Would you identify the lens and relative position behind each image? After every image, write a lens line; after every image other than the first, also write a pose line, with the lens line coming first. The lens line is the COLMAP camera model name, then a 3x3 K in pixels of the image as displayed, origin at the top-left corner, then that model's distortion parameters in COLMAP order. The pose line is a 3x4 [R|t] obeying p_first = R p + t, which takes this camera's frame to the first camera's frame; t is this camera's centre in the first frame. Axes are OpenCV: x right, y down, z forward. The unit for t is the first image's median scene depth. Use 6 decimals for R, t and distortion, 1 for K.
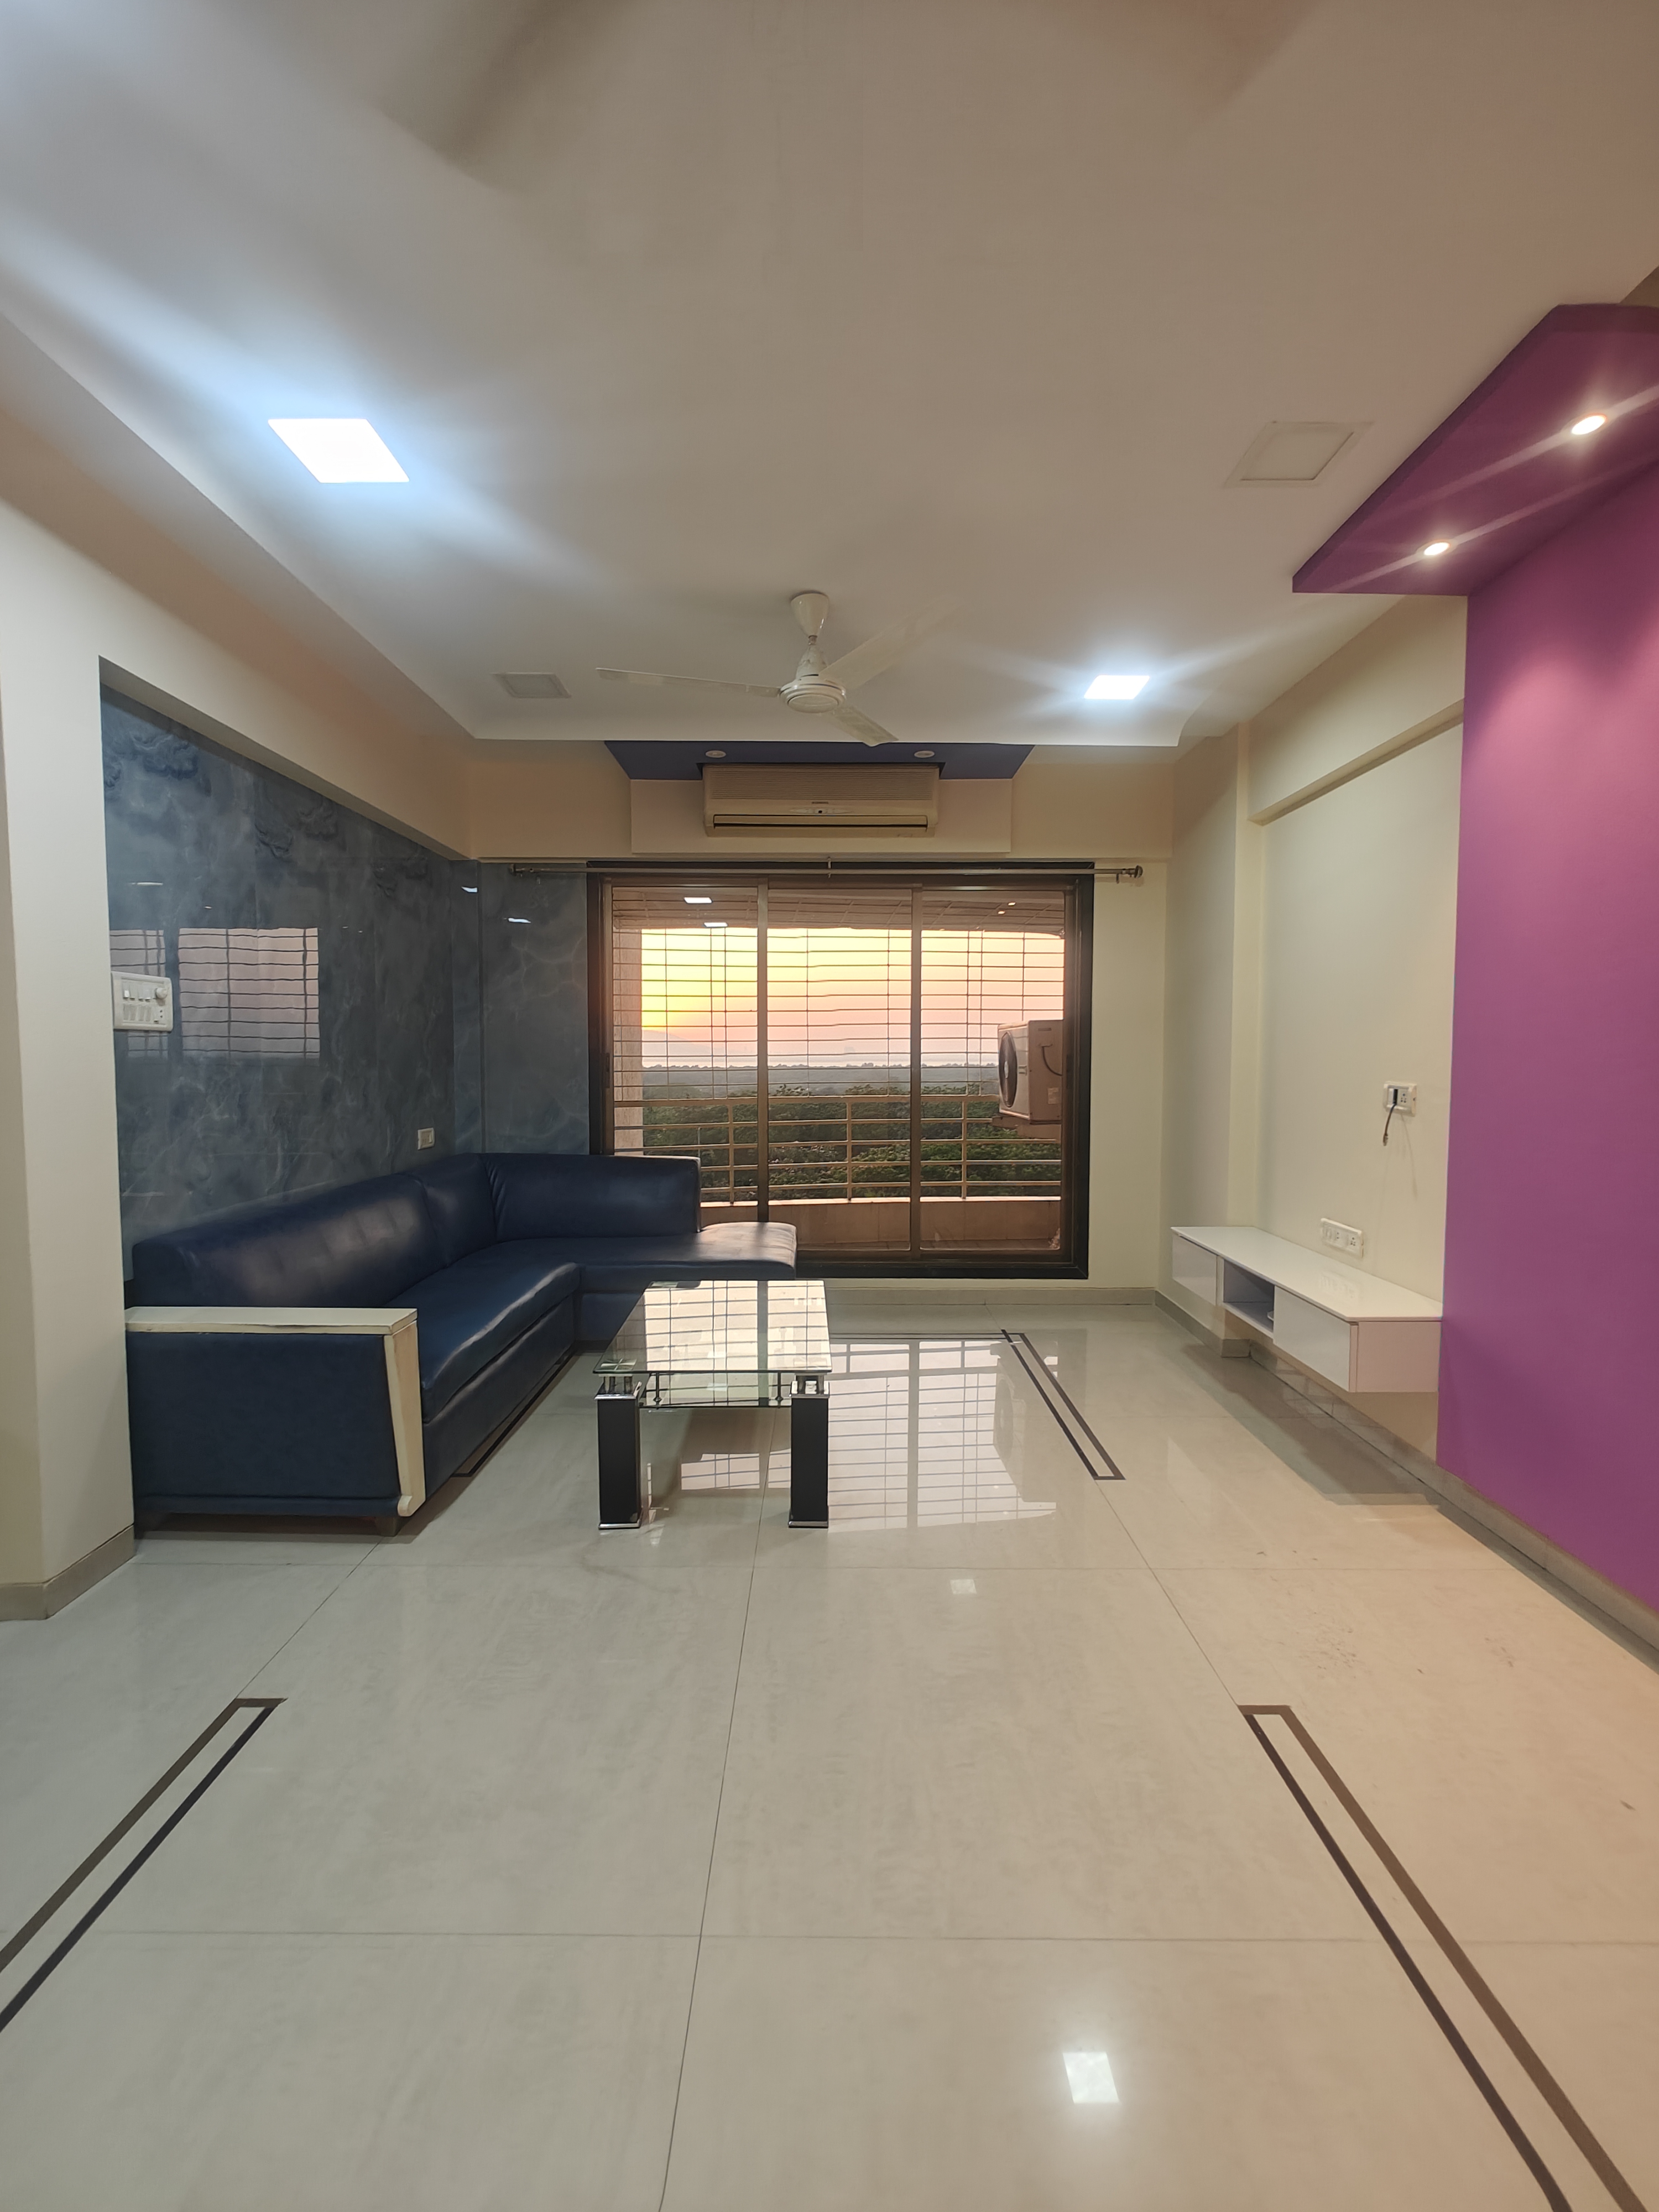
lens RADIAL K [[939.9, 0, 823.1], [0, 939.9, 1107.0], [0, 0, 1]] dist [-0.004531, 0.002641]
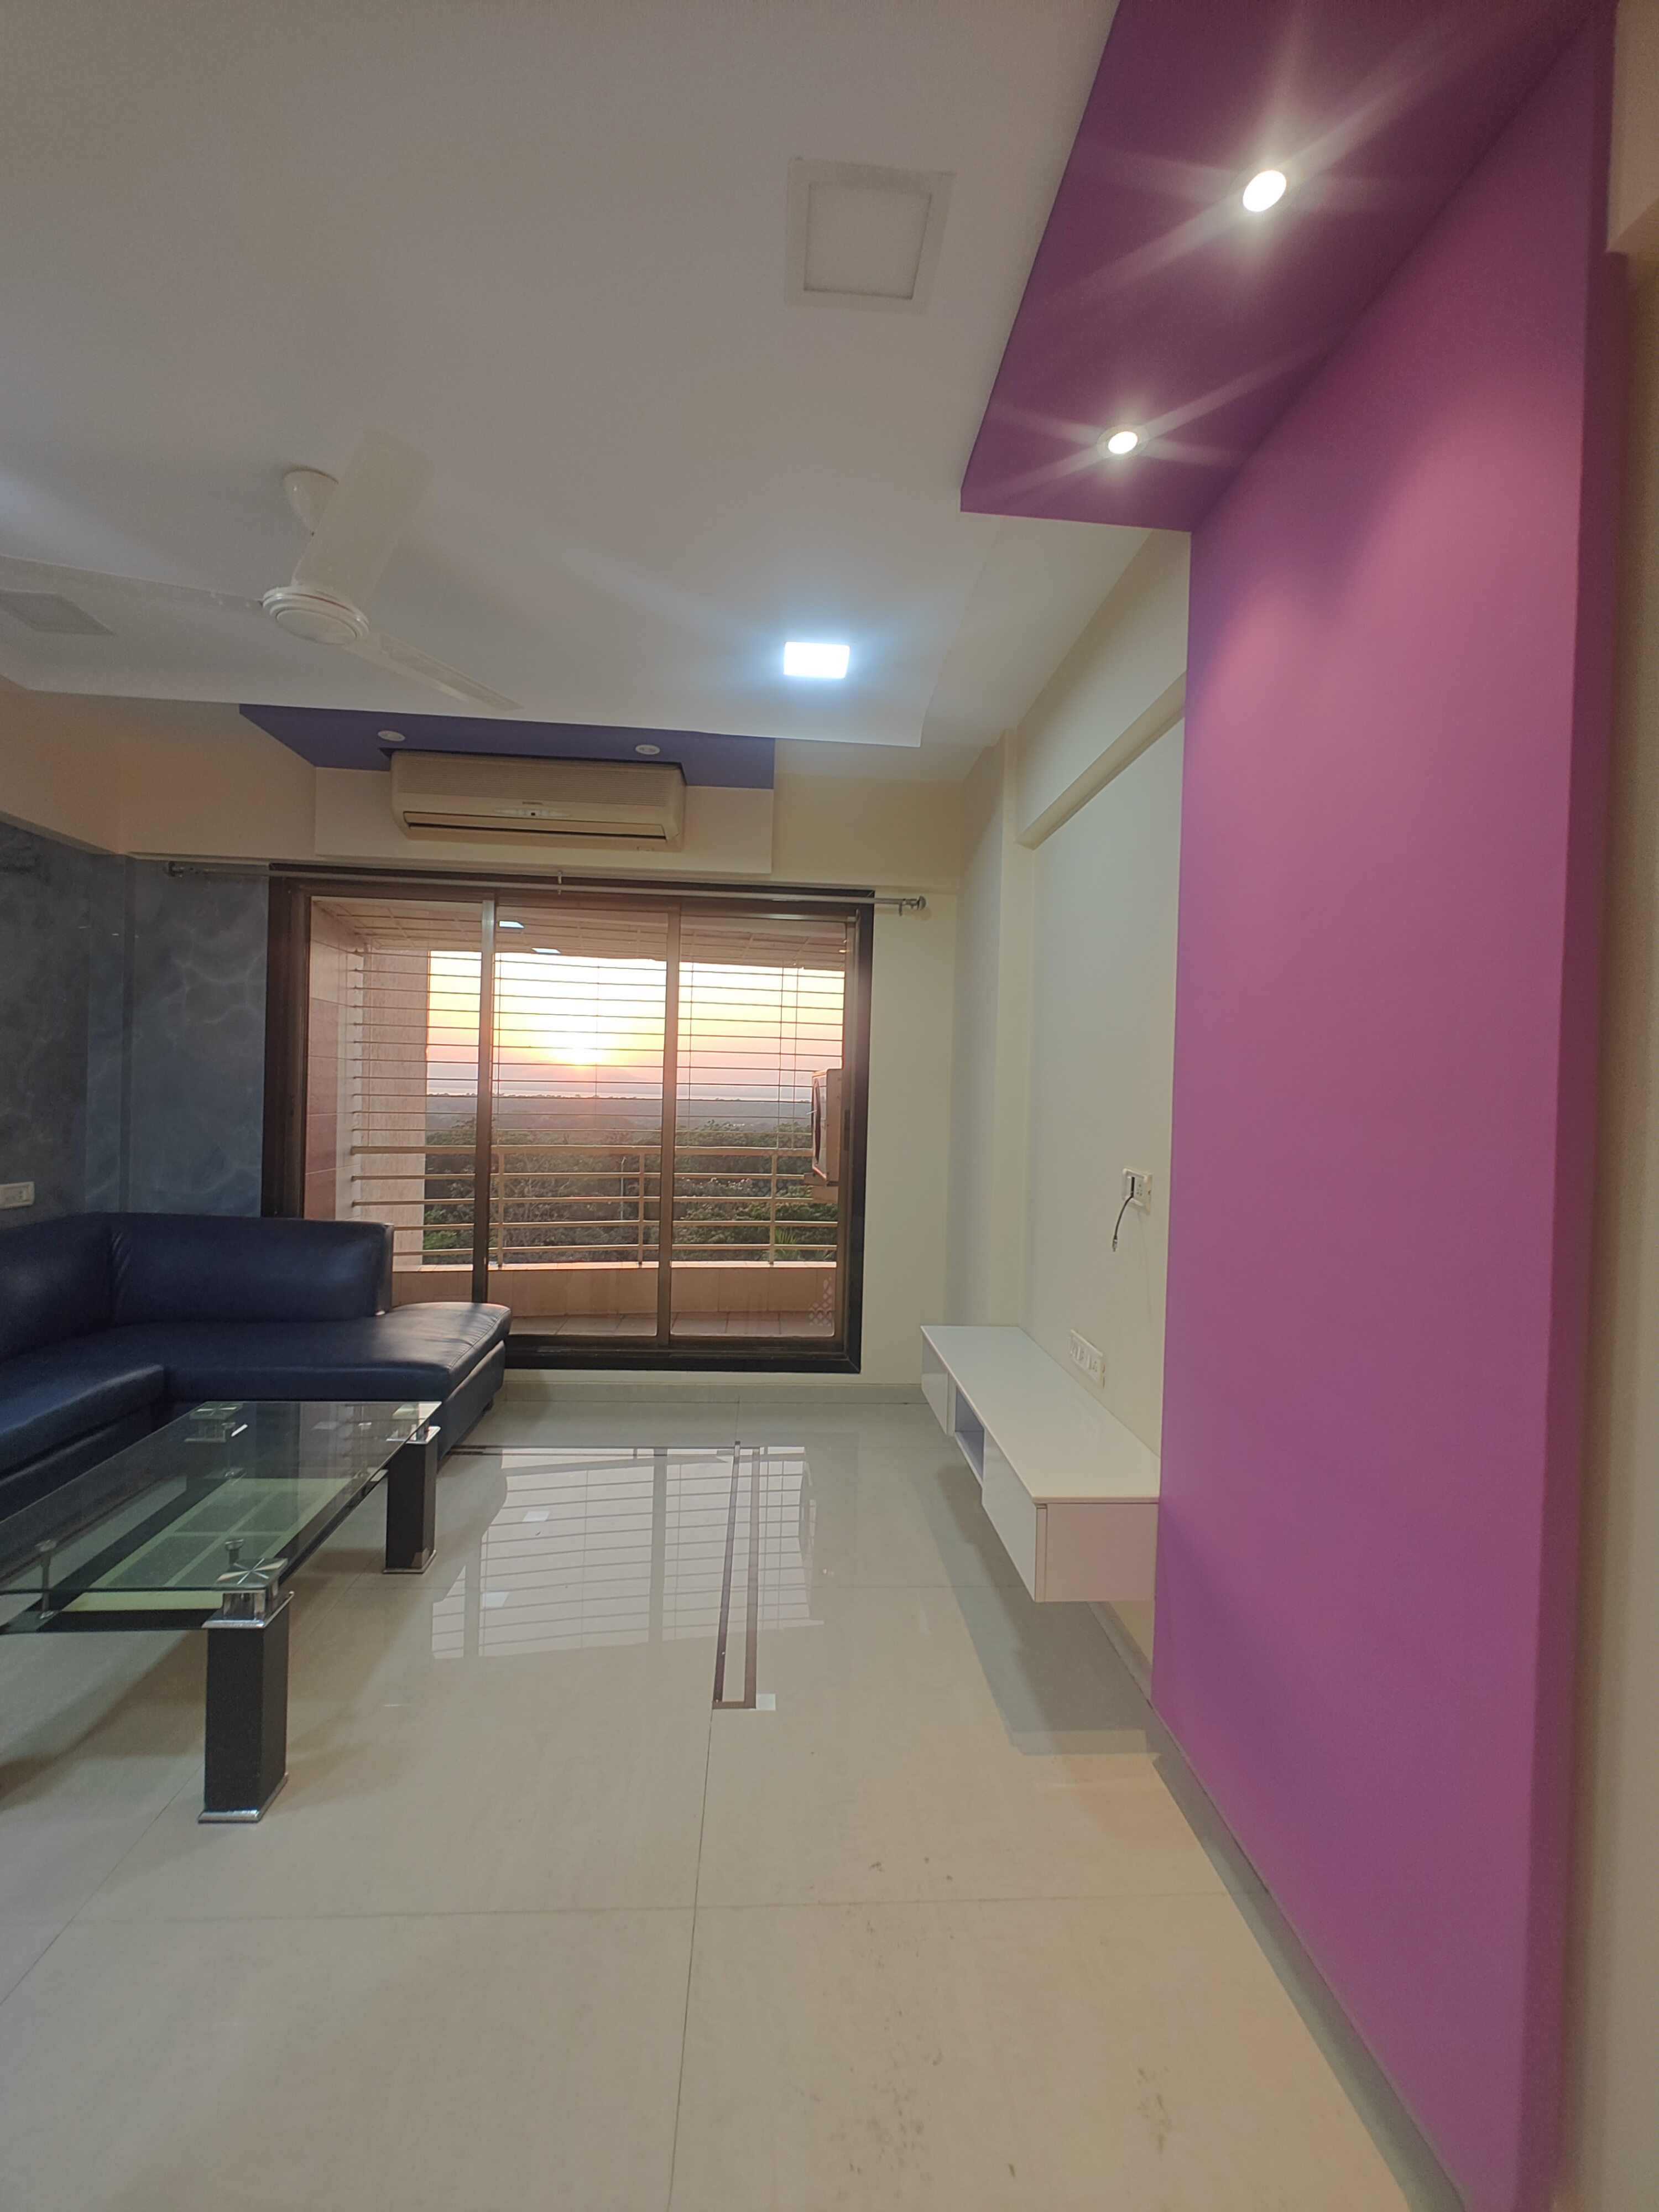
lens RADIAL K [[939.9, 0, 809.1], [0, 939.9, 1105.7], [0, 0, 1]] dist [-0.004531, 0.002641]
pose [[0.997200, 0.027748, 0.069446, 0.211439], [-0.024779, 0.998757, -0.043258, -0.027657], [-0.070560, 0.041416, 0.996647, 0.178260]]
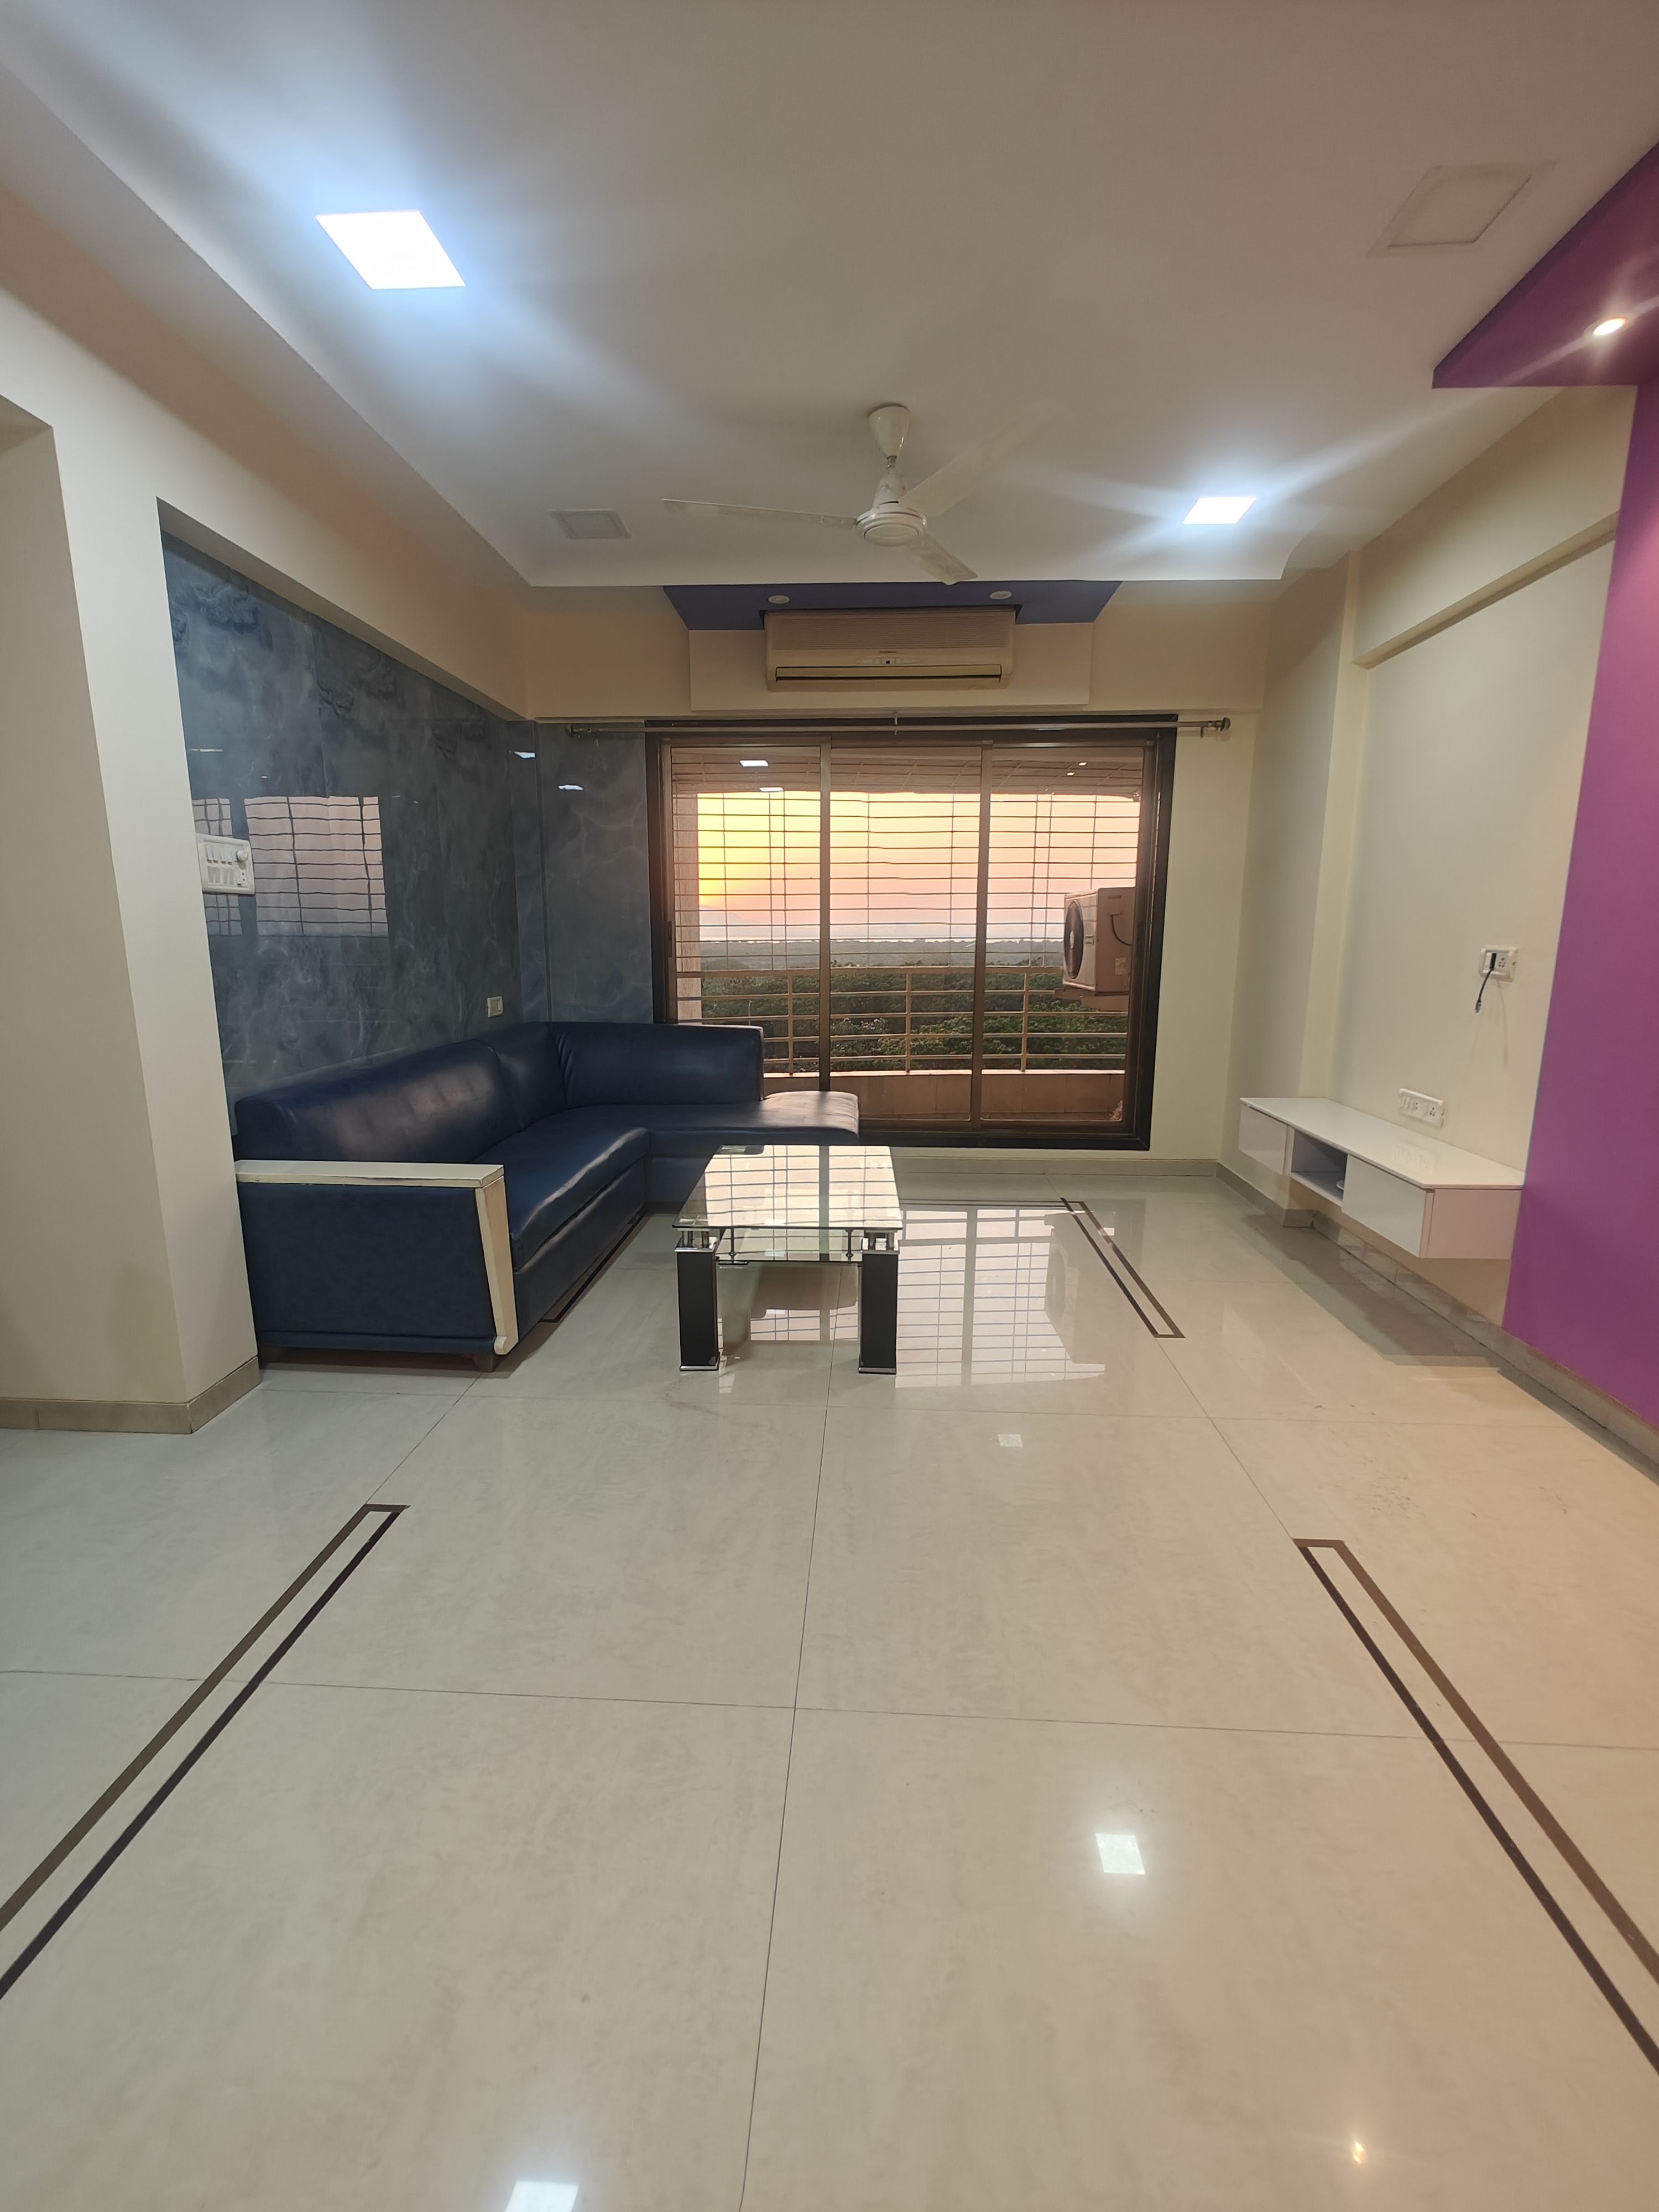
lens RADIAL K [[939.9, 0, 821.4], [0, 939.9, 1109.1], [0, 0, 1]] dist [-0.004531, 0.002641]
pose [[0.998476, 0.009580, -0.054353, -0.015791], [-0.002338, 0.991279, 0.131758, 0.010262], [0.055141, -0.131430, 0.989791, -0.004086]]
